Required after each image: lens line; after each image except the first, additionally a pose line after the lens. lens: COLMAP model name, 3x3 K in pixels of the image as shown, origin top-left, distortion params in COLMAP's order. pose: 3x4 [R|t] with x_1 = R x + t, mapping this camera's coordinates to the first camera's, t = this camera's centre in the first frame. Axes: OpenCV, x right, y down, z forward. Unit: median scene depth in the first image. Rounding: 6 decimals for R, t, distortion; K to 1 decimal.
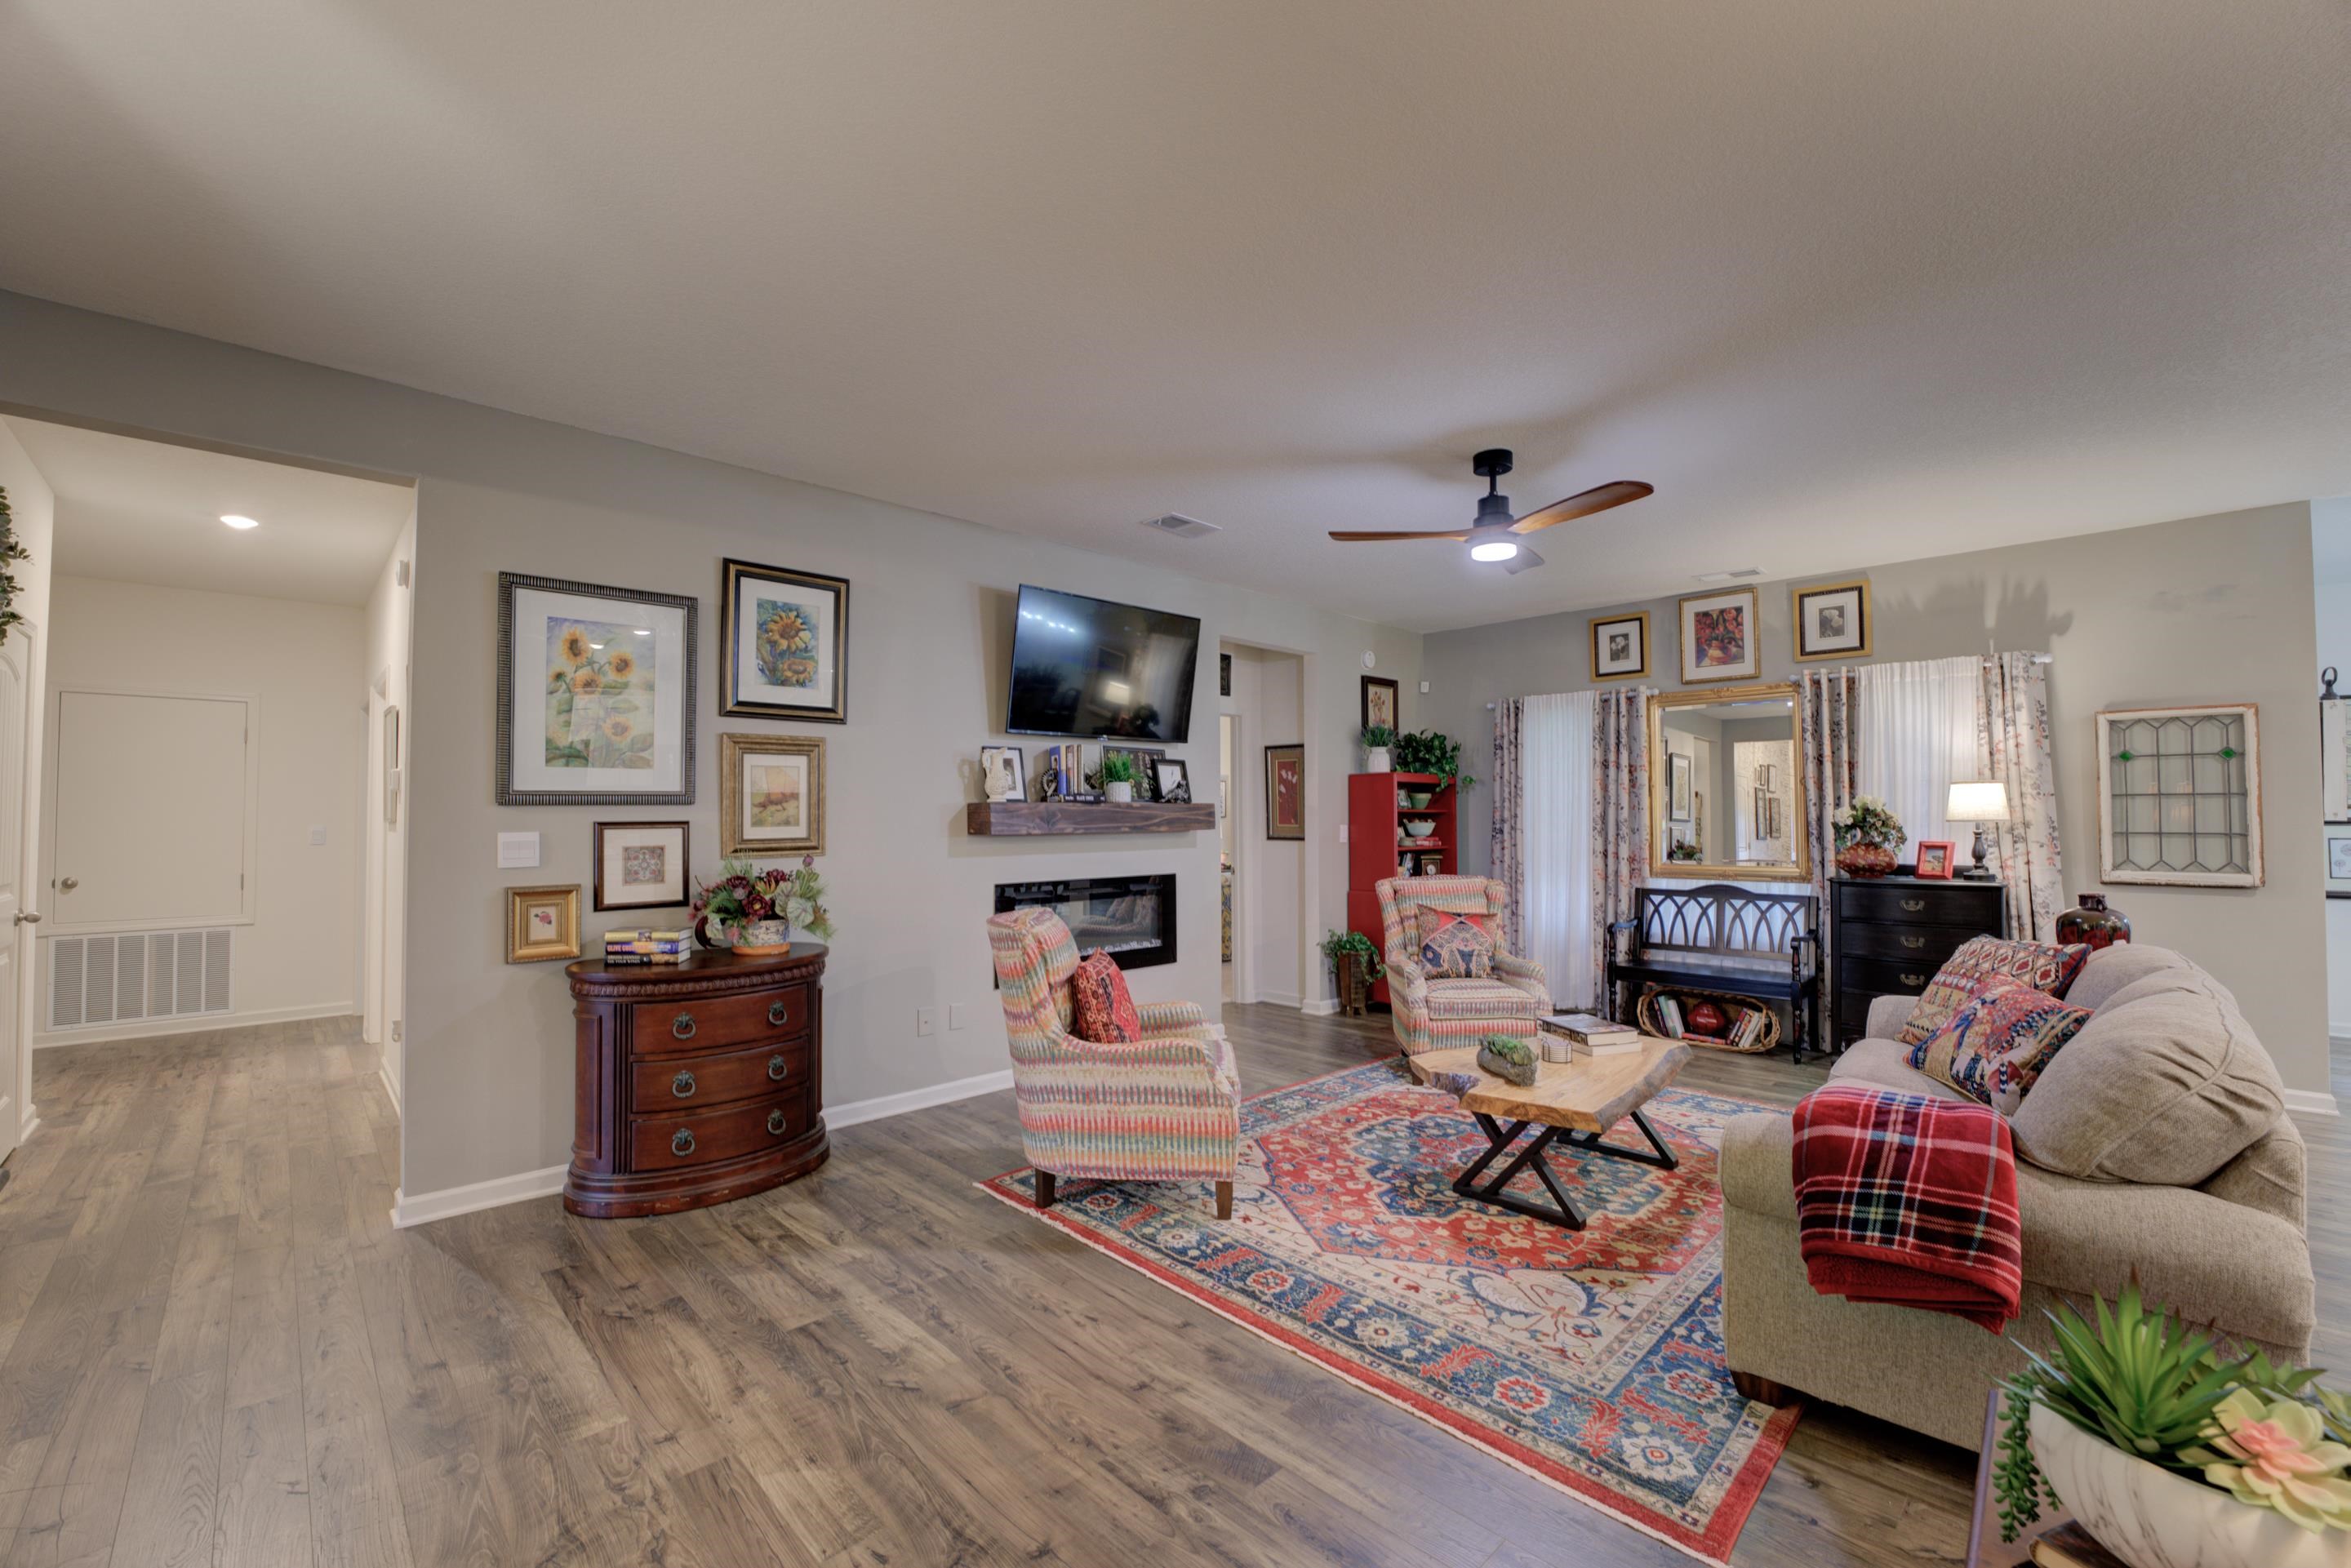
lens RADIAL K [[958.3, 0, 1167.3], [0, 958.3, 786.7], [0, 0, 1]] dist [-0.029098, 0.003900]
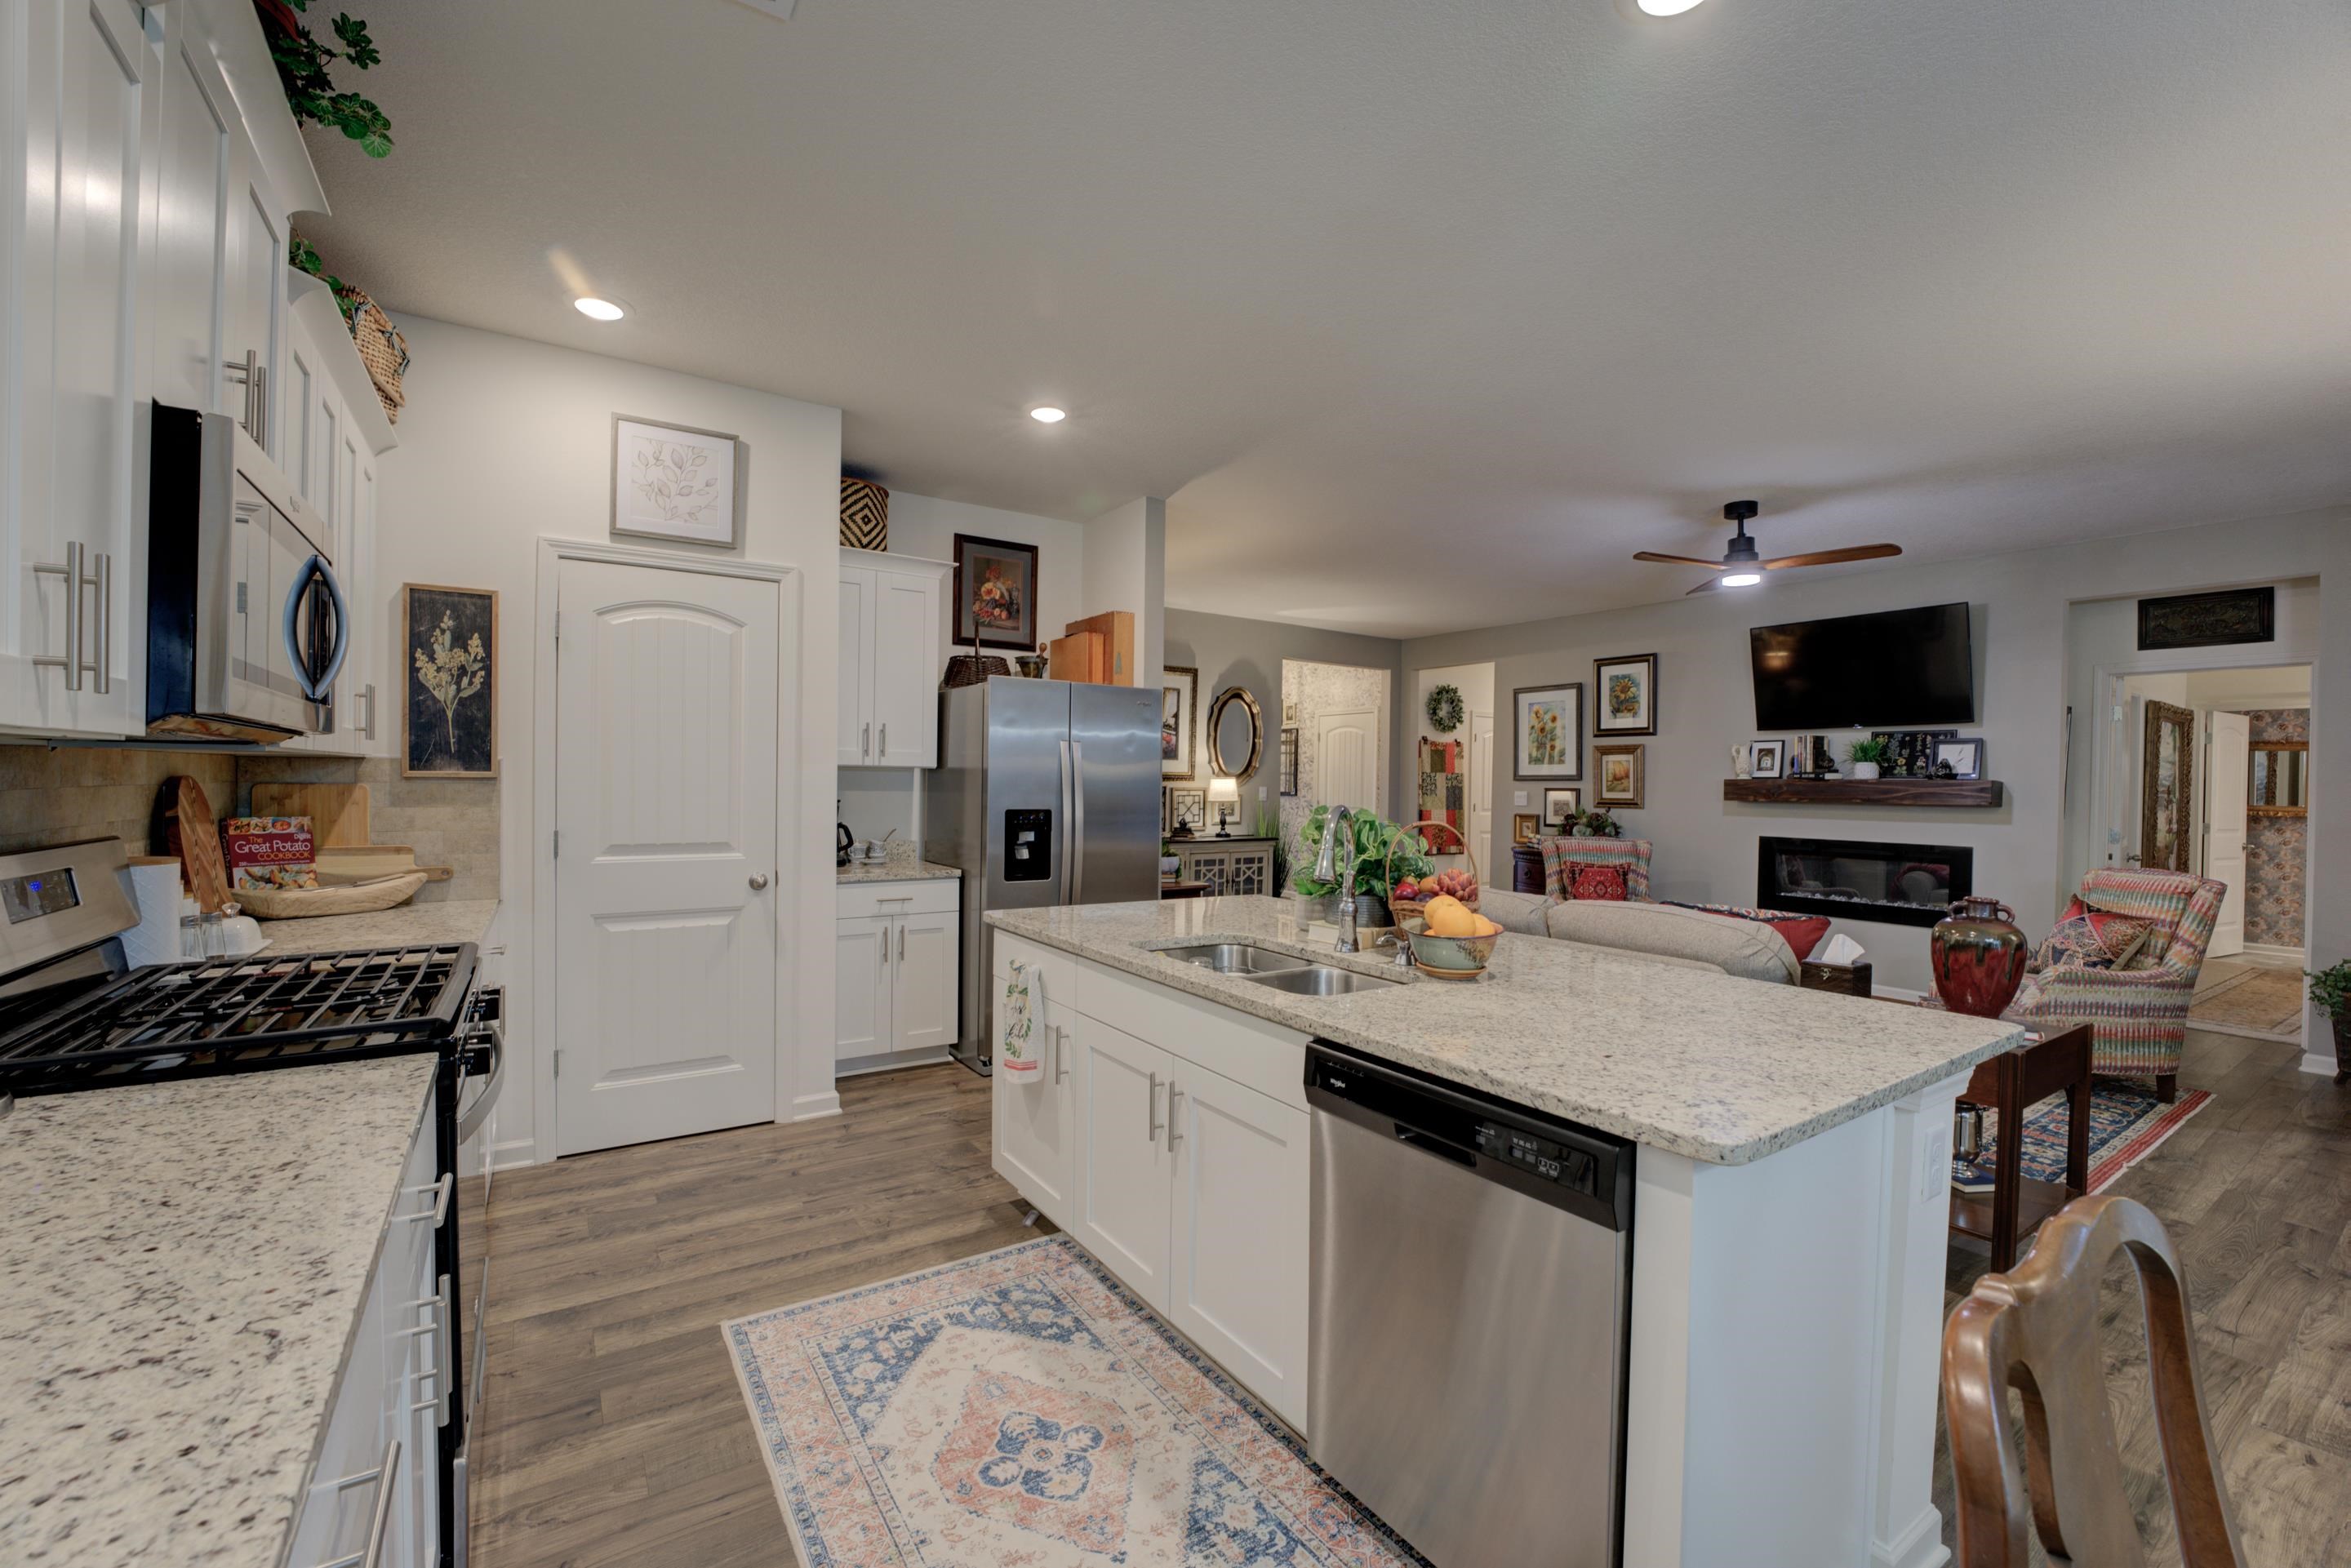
lens RADIAL K [[958.3, 0, 1170.0], [0, 958.3, 790.6], [0, 0, 1]] dist [-0.029098, 0.003900]
pose [[-0.177960, 0.007996, -0.984005, 1.665195], [0.014889, 0.999874, 0.005432, 0.014931], [0.983925, -0.013684, -0.178057, 0.454039]]
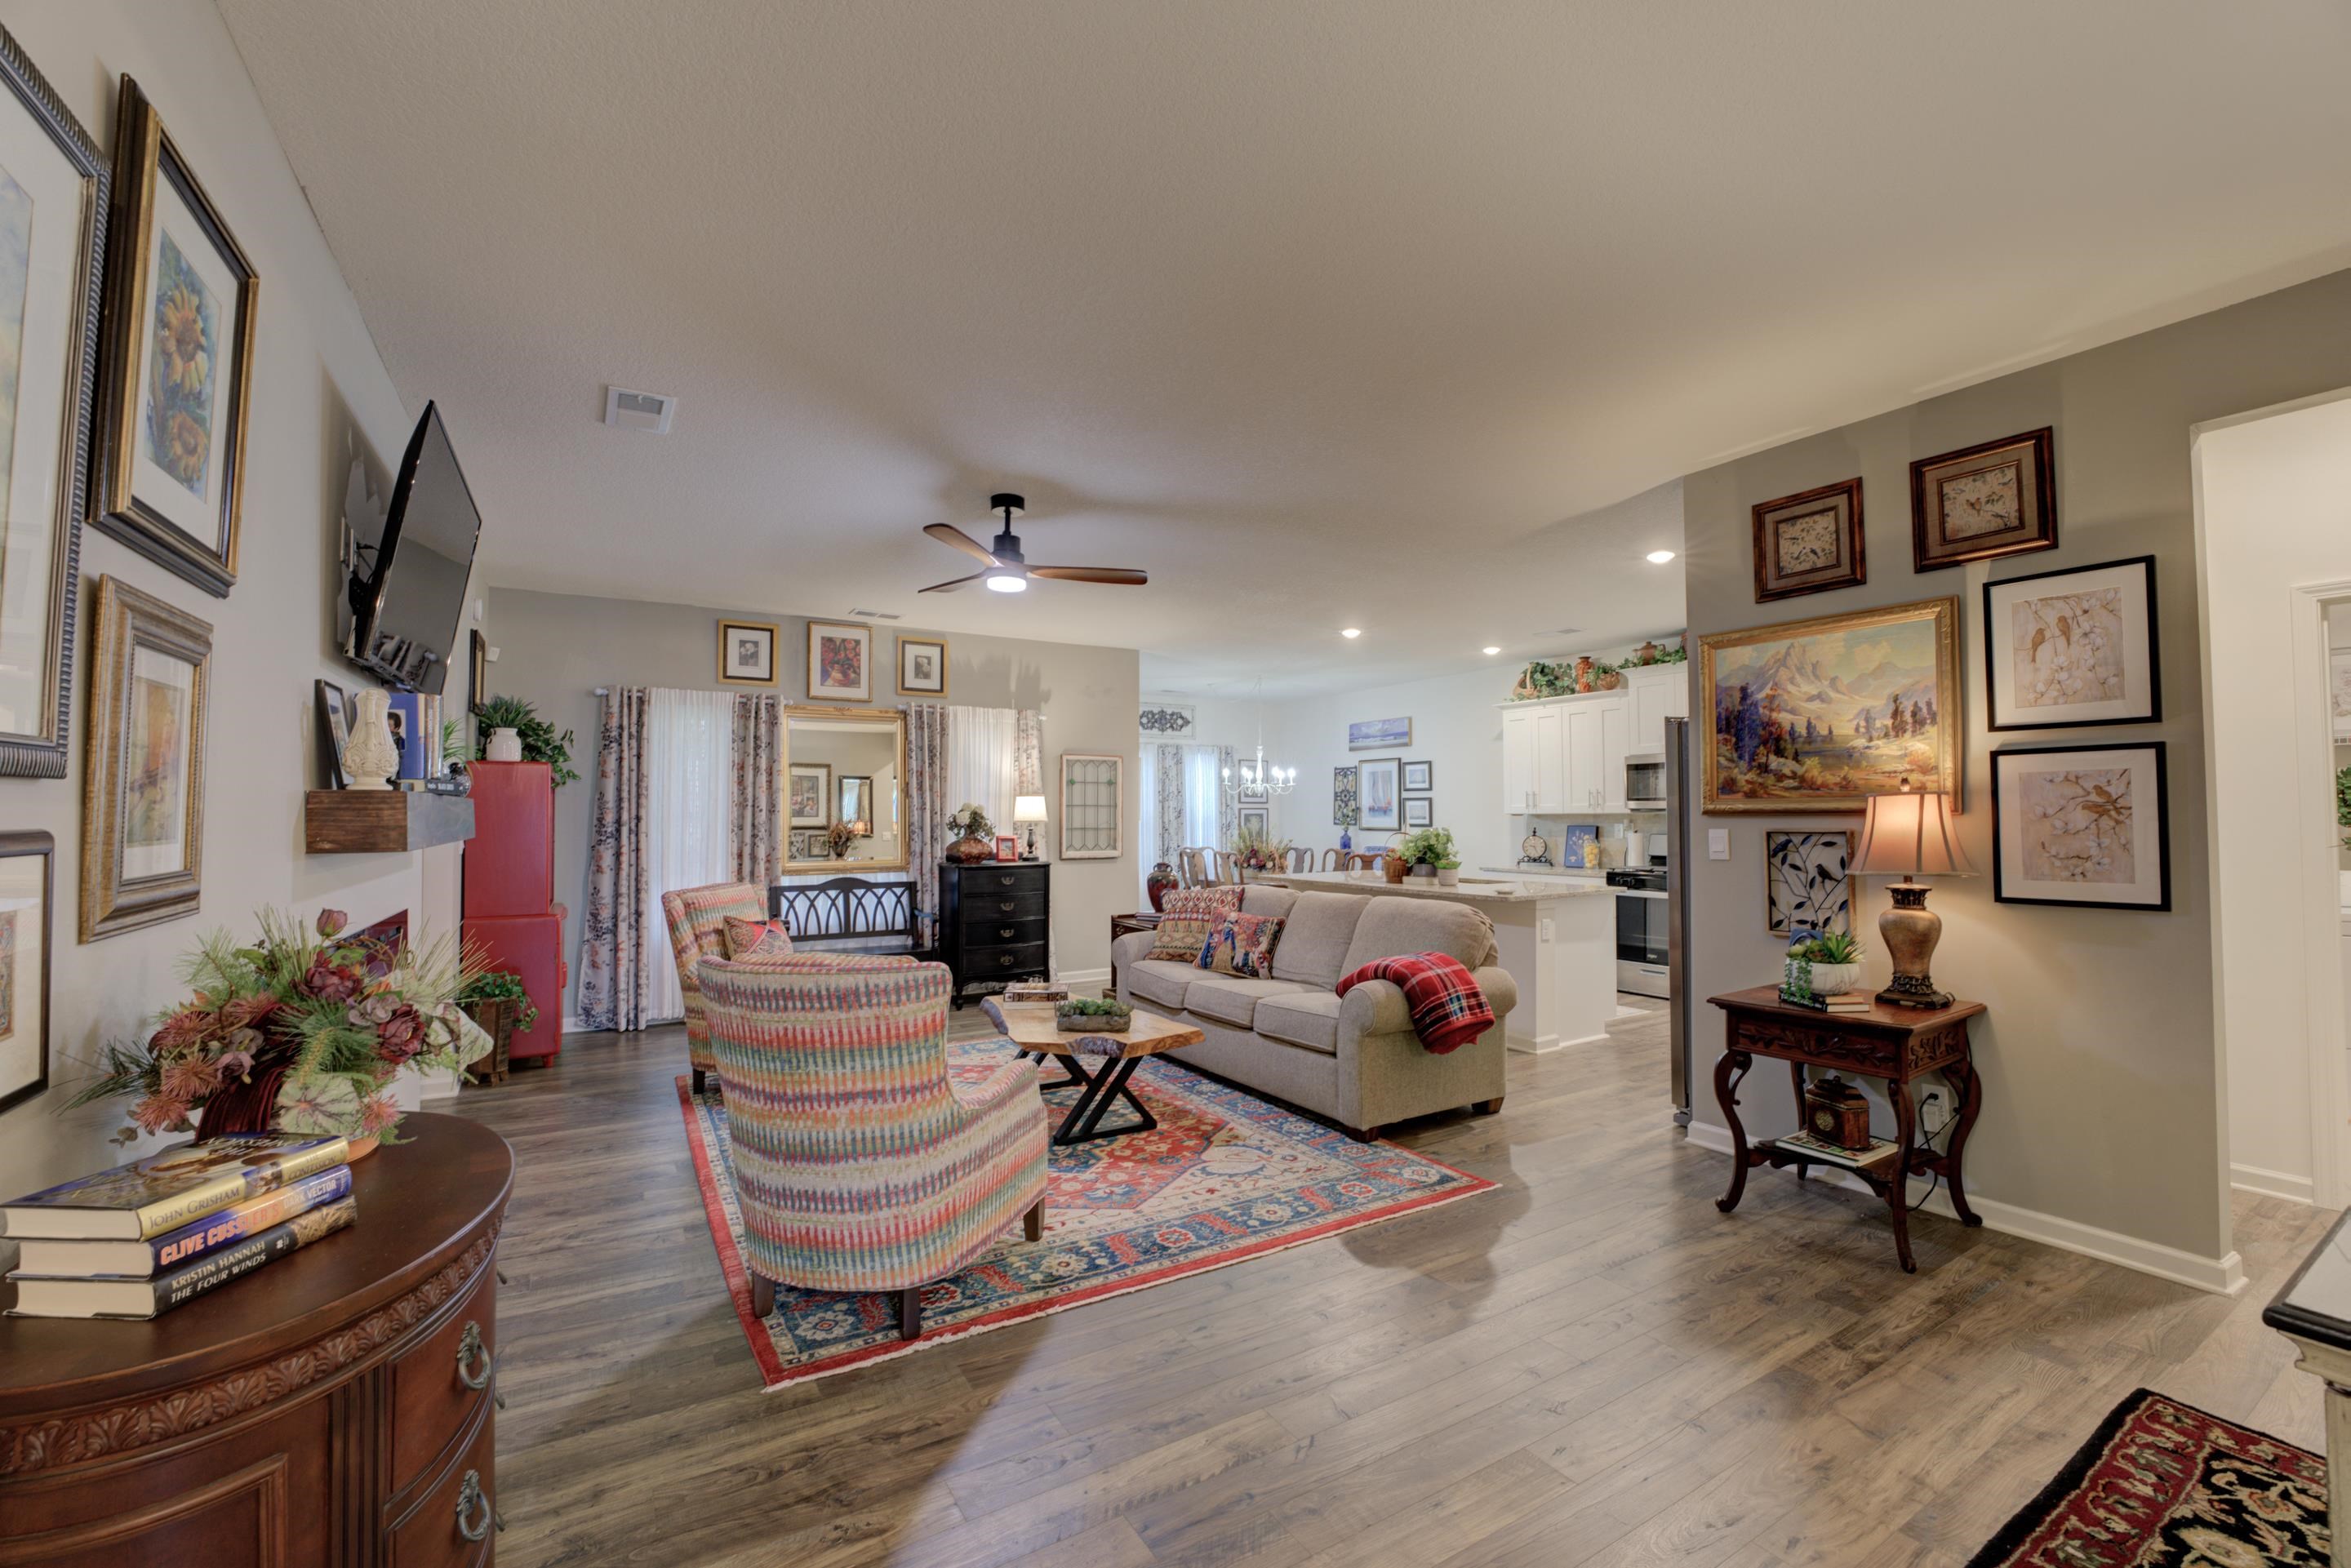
lens RADIAL K [[958.3, 0, 1173.4], [0, 958.3, 780.9], [0, 0, 1]] dist [-0.029098, 0.003900]
pose [[0.218999, 0.038116, 0.974980, -0.687151], [-0.029229, 0.999045, -0.032491, 0.017641], [-0.975287, -0.021383, 0.219904, 0.532607]]
